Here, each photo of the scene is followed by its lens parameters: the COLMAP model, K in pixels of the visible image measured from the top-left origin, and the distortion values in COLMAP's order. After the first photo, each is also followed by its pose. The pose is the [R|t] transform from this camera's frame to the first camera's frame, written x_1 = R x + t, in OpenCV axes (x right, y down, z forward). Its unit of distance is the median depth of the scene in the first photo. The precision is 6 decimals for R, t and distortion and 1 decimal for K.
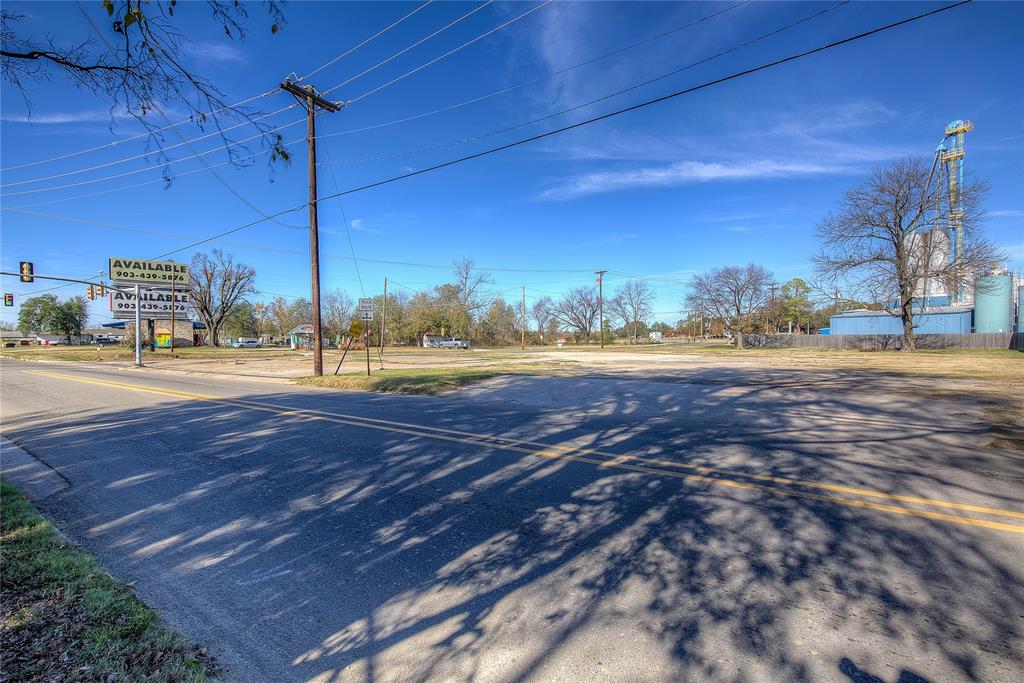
lens RADIAL K [[461.9, 0, 516.1], [0, 461.9, 330.4], [0, 0, 1]] dist [-0.002810, 0.001056]
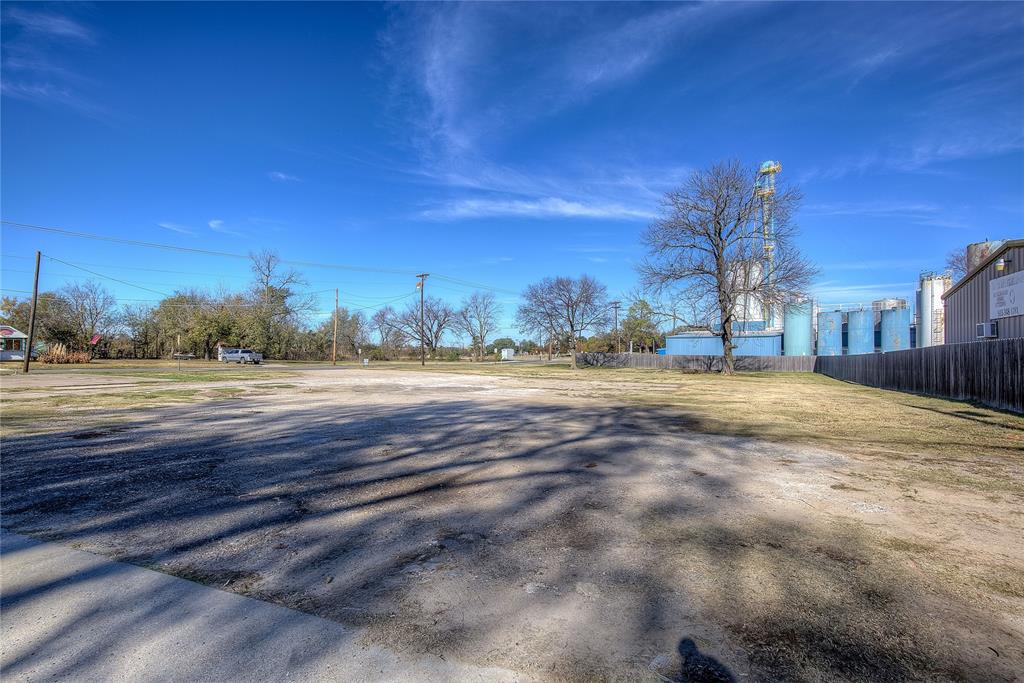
lens RADIAL K [[461.9, 0, 514.2], [0, 461.9, 323.7], [0, 0, 1]] dist [-0.002810, 0.001056]
pose [[0.966147, 0.036931, 0.255336, 0.129473], [-0.024386, 0.998343, -0.052126, 0.002266], [-0.256838, 0.044134, 0.965446, 0.140545]]
